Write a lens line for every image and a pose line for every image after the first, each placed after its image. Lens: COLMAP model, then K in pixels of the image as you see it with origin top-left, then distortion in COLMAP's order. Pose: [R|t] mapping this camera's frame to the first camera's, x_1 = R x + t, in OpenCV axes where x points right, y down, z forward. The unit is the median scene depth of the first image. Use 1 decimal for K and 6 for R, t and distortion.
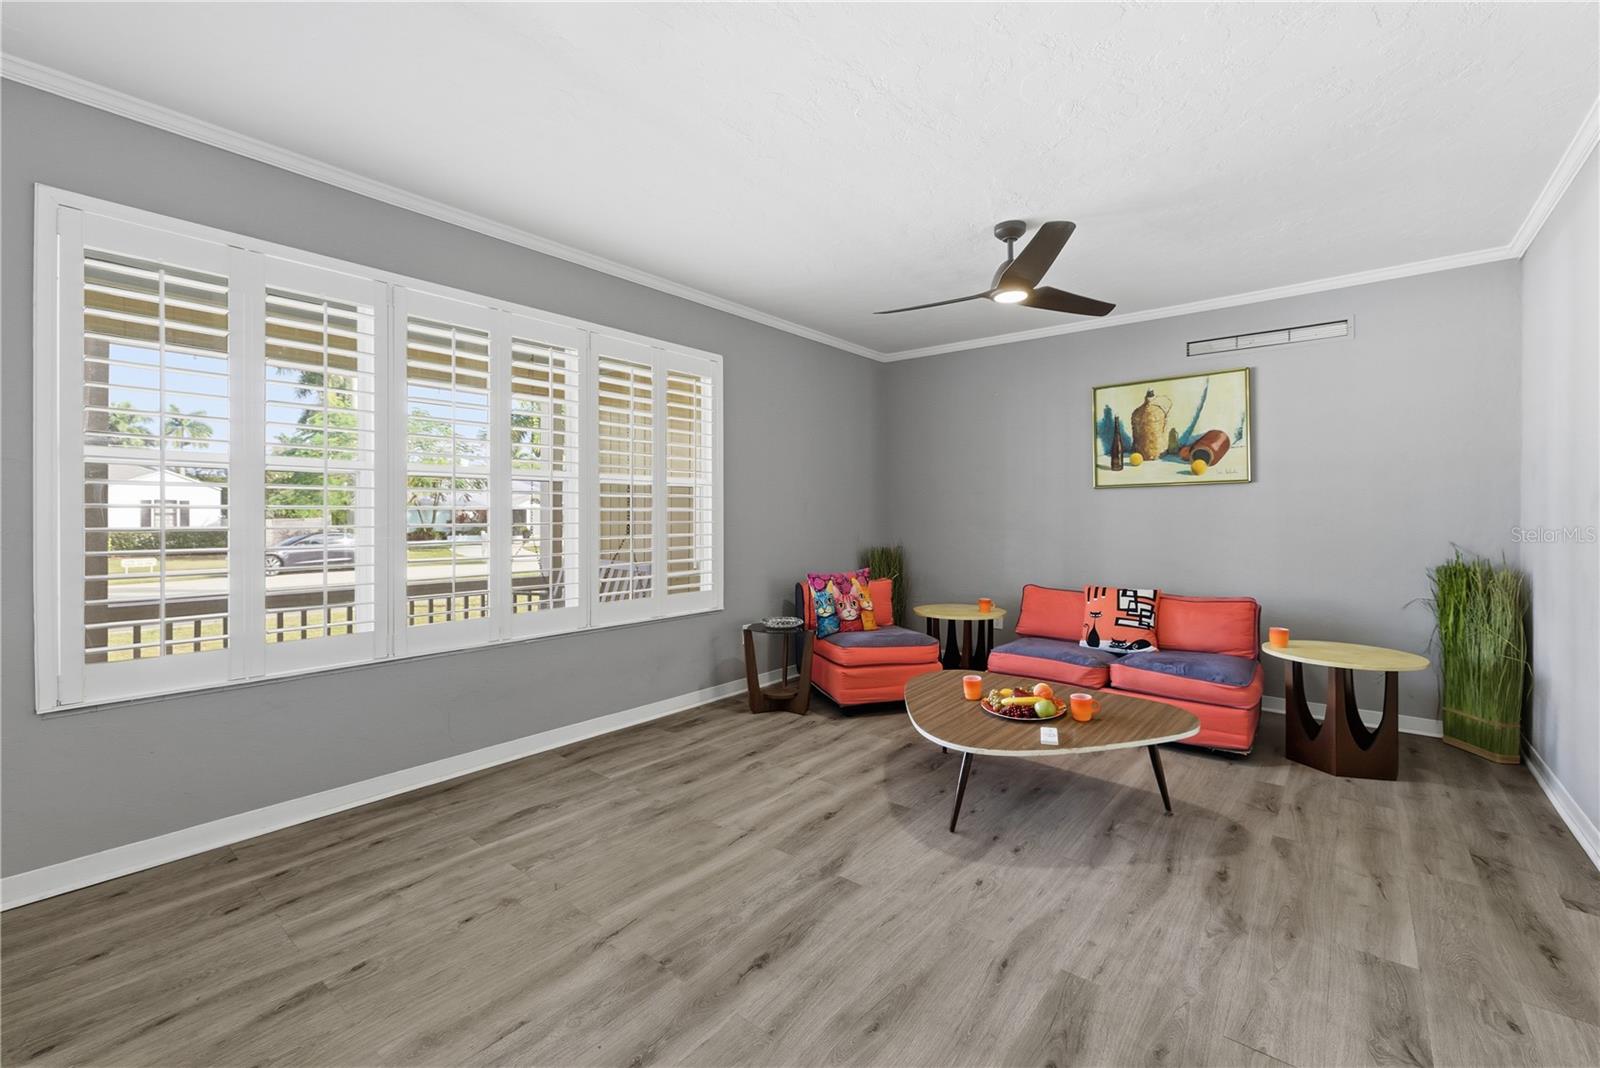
lens RADIAL K [[672.4, 0, 796.5], [0, 672.4, 520.9], [0, 0, 1]] dist [0.004445, -0.000134]
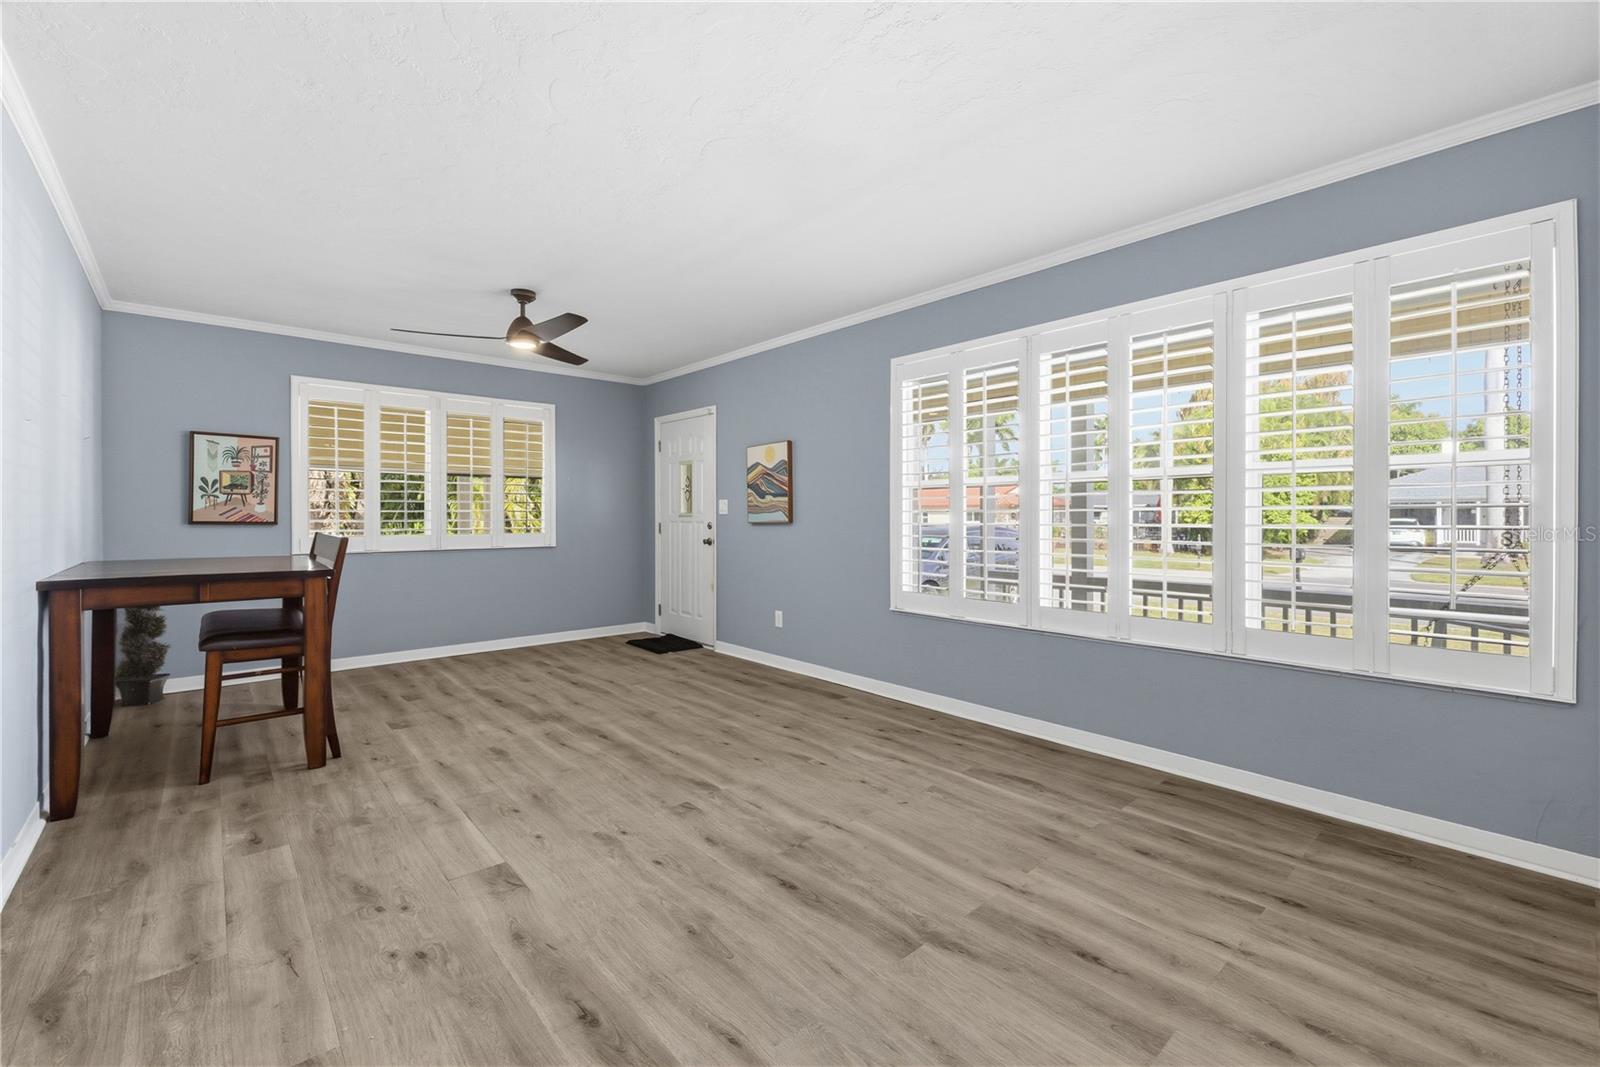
lens RADIAL K [[672.4, 0, 809.4], [0, 672.4, 522.2], [0, 0, 1]] dist [0.004445, -0.000134]
pose [[-0.148965, 0.010900, -0.988782, 0.626923], [-0.009406, 0.999878, 0.012440, -0.006933], [0.988798, 0.011154, -0.148844, 0.672640]]
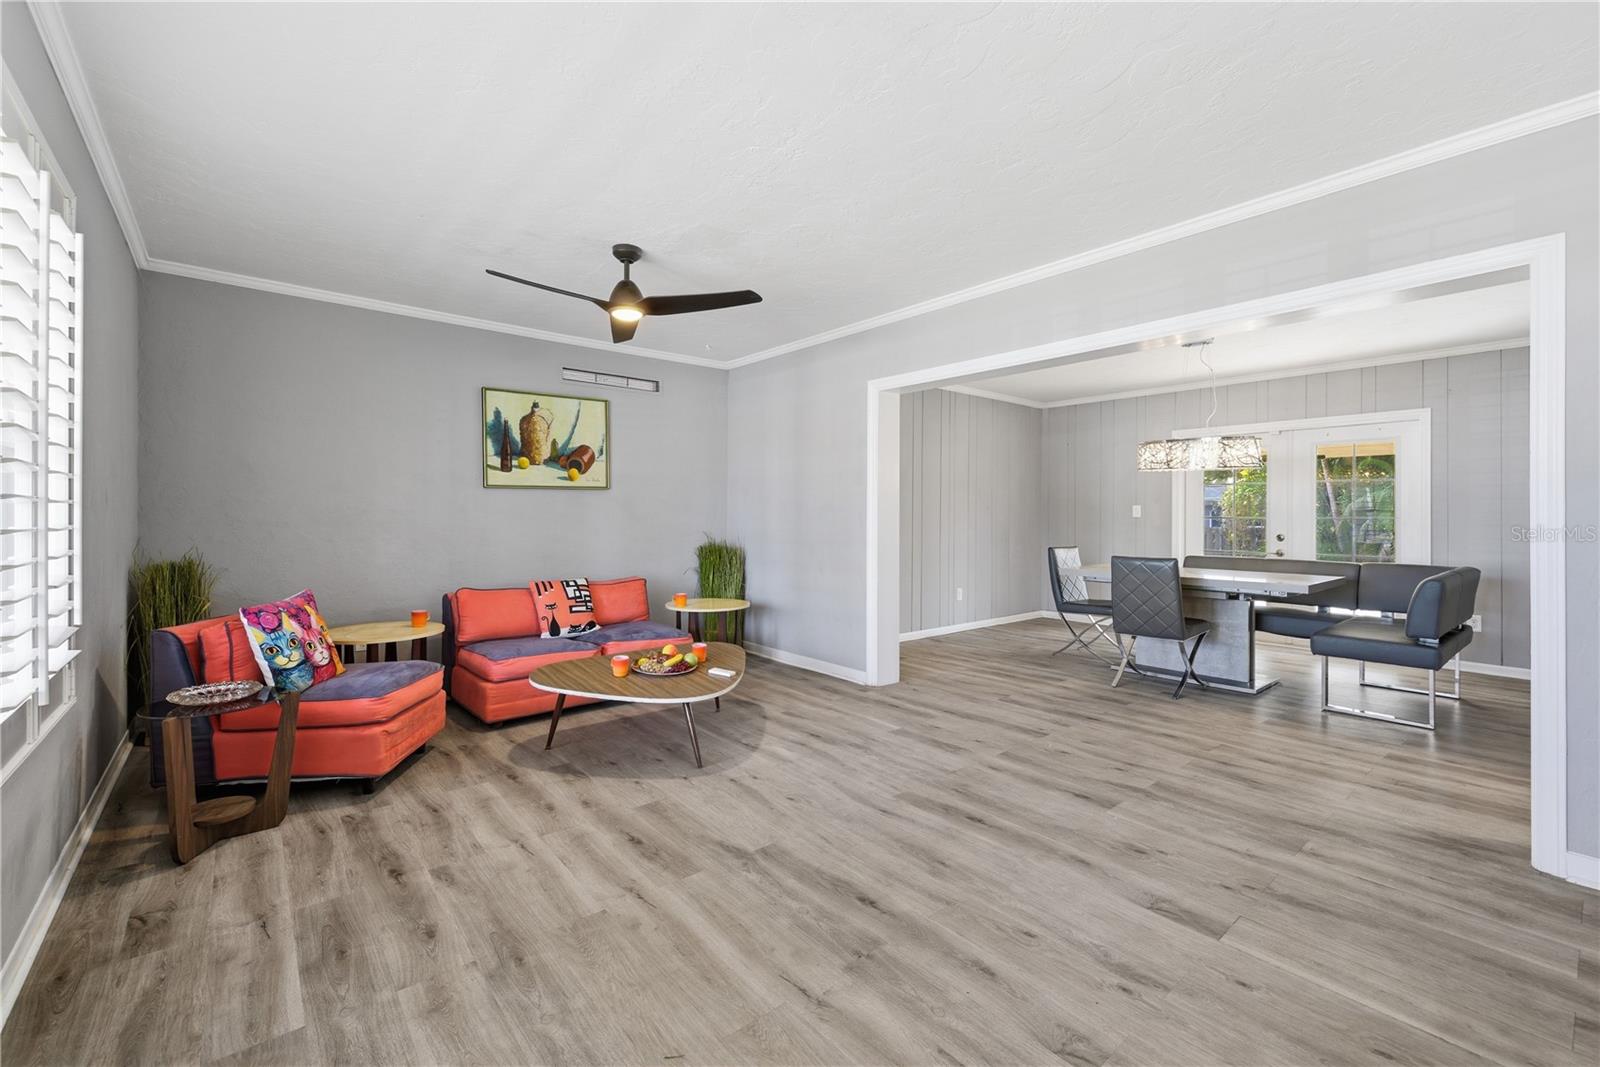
lens RADIAL K [[672.4, 0, 811.3], [0, 672.4, 515.4], [0, 0, 1]] dist [0.004445, -0.000134]
pose [[0.177050, 0.000461, 0.984202, -0.670030], [0.005867, 0.999982, -0.001524, -0.003421], [-0.984184, 0.006044, 0.177044, 0.492392]]
